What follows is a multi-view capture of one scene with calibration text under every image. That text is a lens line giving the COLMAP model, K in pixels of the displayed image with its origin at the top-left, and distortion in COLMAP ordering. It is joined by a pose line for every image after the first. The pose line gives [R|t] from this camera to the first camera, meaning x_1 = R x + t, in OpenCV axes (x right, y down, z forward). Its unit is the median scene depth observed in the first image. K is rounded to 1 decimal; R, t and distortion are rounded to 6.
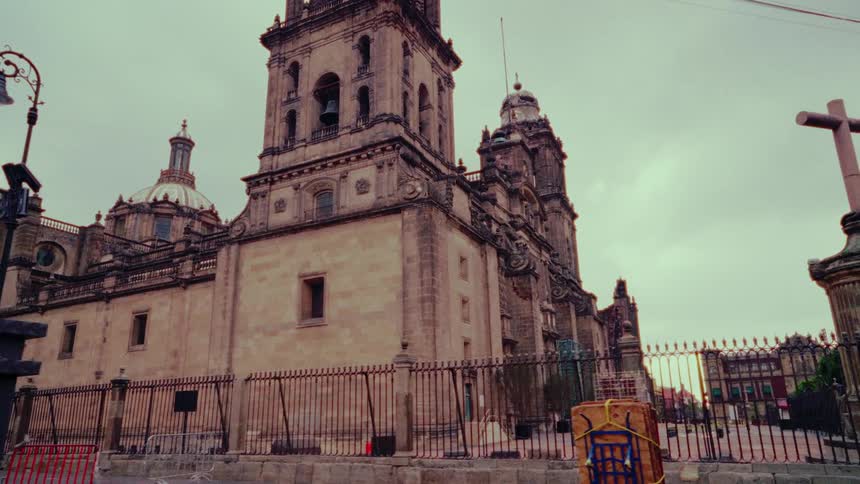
lens RADIAL K [[574.7, 0, 431.1], [0, 574.7, 246.4], [0, 0, 1]] dist [-0.048964, 0.060241]
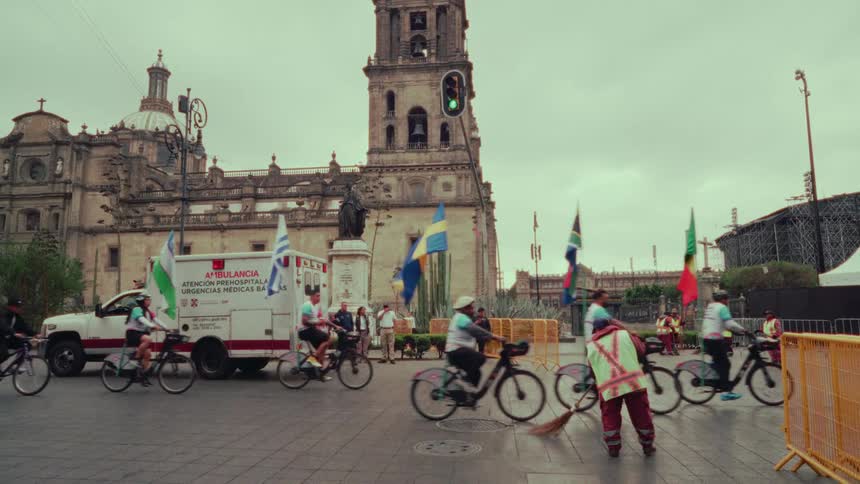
lens RADIAL K [[572.6, 0, 429.2], [0, 572.6, 246.8], [0, 0, 1]] dist [-0.047834, 0.057282]
pose [[0.939172, 0.060396, 0.338095, -0.655917], [-0.114761, 0.983020, 0.143186, -0.146568], [-0.323706, -0.173276, 0.930156, -0.556221]]
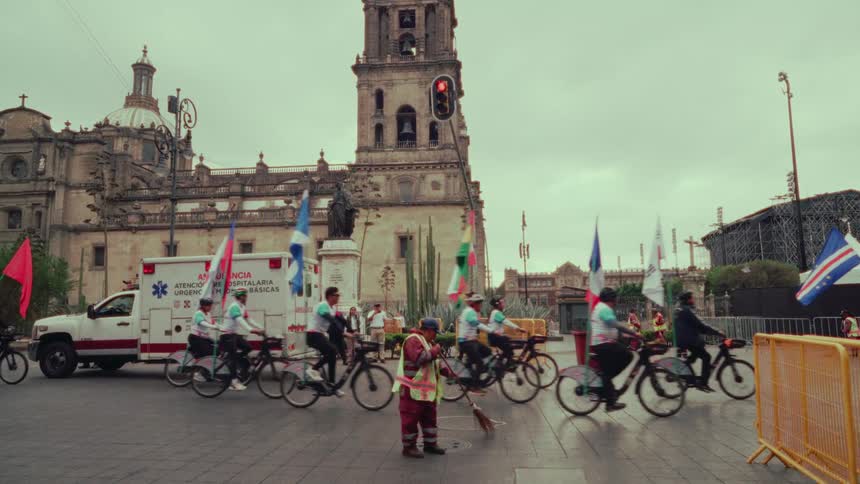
lens RADIAL K [[574.7, 0, 431.1], [0, 574.7, 246.4], [0, 0, 1]] dist [-0.048964, 0.060241]
pose [[0.931050, 0.059247, 0.360049, -0.658654], [-0.117886, 0.982656, 0.143143, -0.148856], [-0.345323, -0.175718, 0.921887, -0.560795]]
